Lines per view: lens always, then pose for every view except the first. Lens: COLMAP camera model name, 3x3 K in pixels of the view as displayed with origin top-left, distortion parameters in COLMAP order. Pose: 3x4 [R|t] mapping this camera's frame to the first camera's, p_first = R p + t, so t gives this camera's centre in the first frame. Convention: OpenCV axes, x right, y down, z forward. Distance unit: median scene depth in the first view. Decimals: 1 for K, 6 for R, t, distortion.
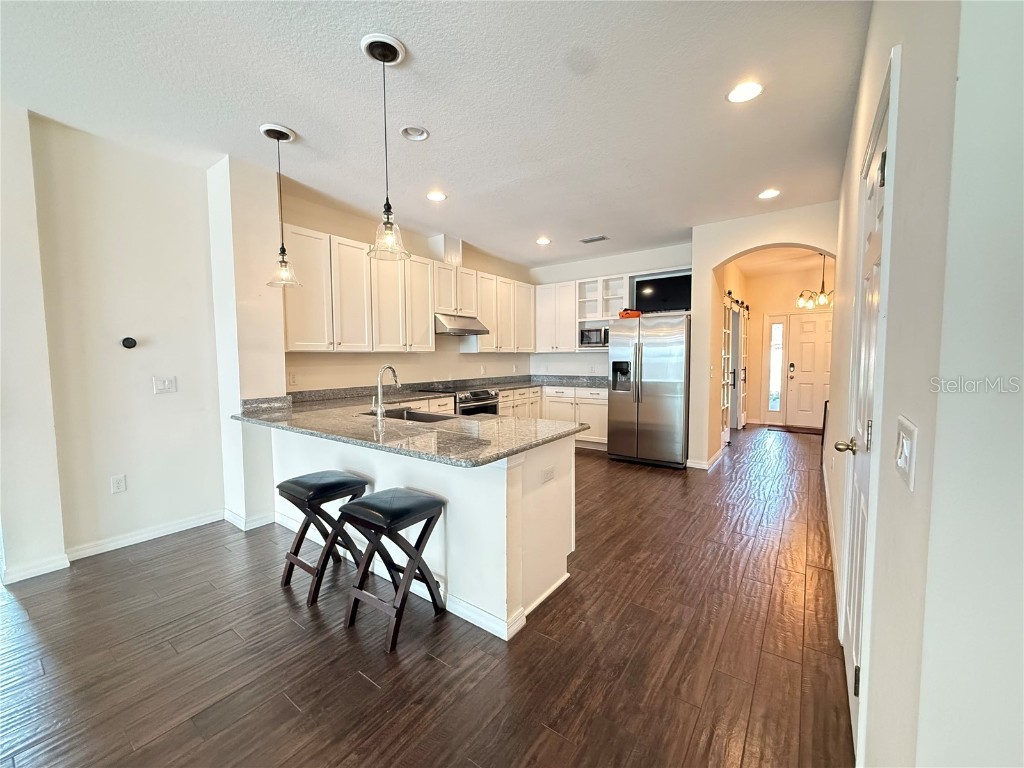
lens RADIAL K [[410.1, 0, 511.3], [0, 410.1, 387.4], [0, 0, 1]] dist [0.001024, 0.000071]
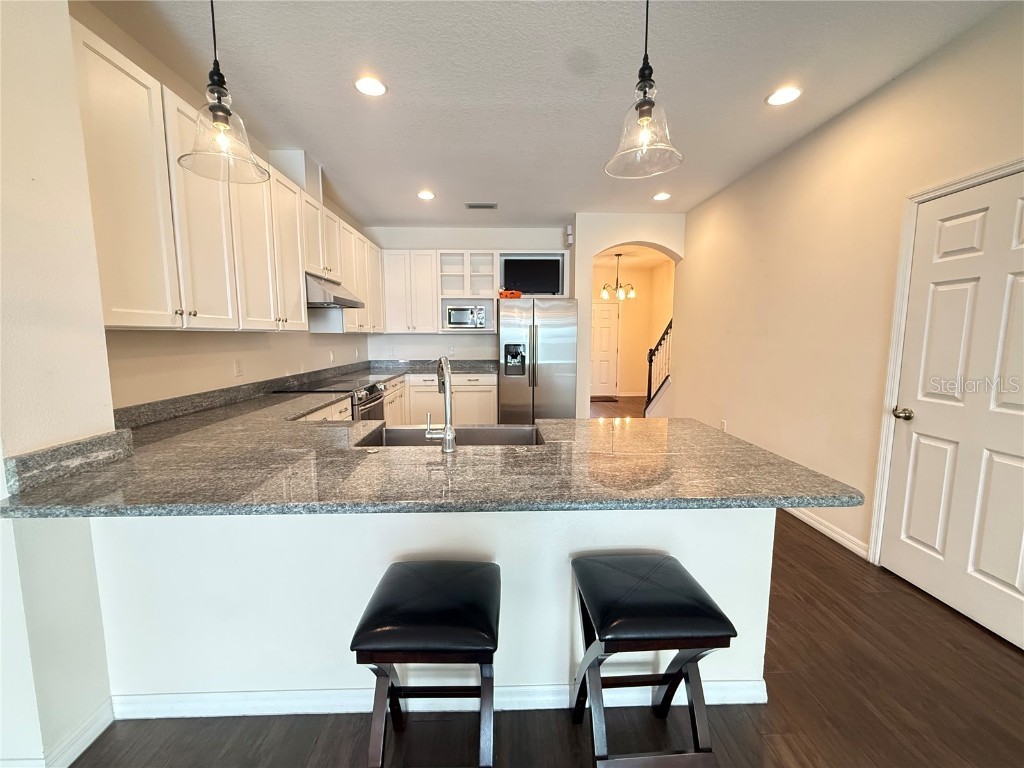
lens RADIAL K [[407.6, 0, 510.3], [0, 407.6, 383.9], [0, 0, 1]] dist [-0.000666, 0.000117]
pose [[0.783696, -0.066427, 0.617582, -0.320999], [0.041990, 0.997656, 0.054024, -0.022497], [-0.619723, -0.016406, 0.784649, 0.267796]]
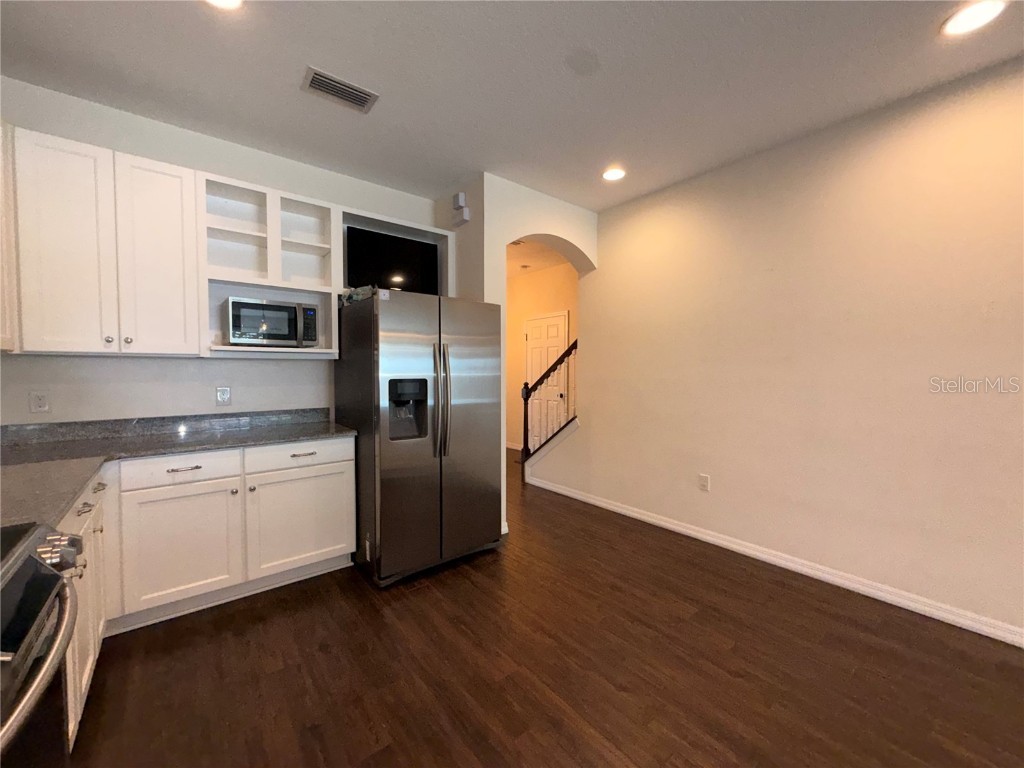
lens RADIAL K [[407.6, 0, 510.3], [0, 407.6, 383.9], [0, 0, 1]] dist [-0.000666, 0.000117]
pose [[0.260102, -0.025307, 0.965249, -0.166818], [0.070433, 0.997491, 0.007173, -0.050538], [-0.963009, 0.066120, 0.261232, 0.747850]]
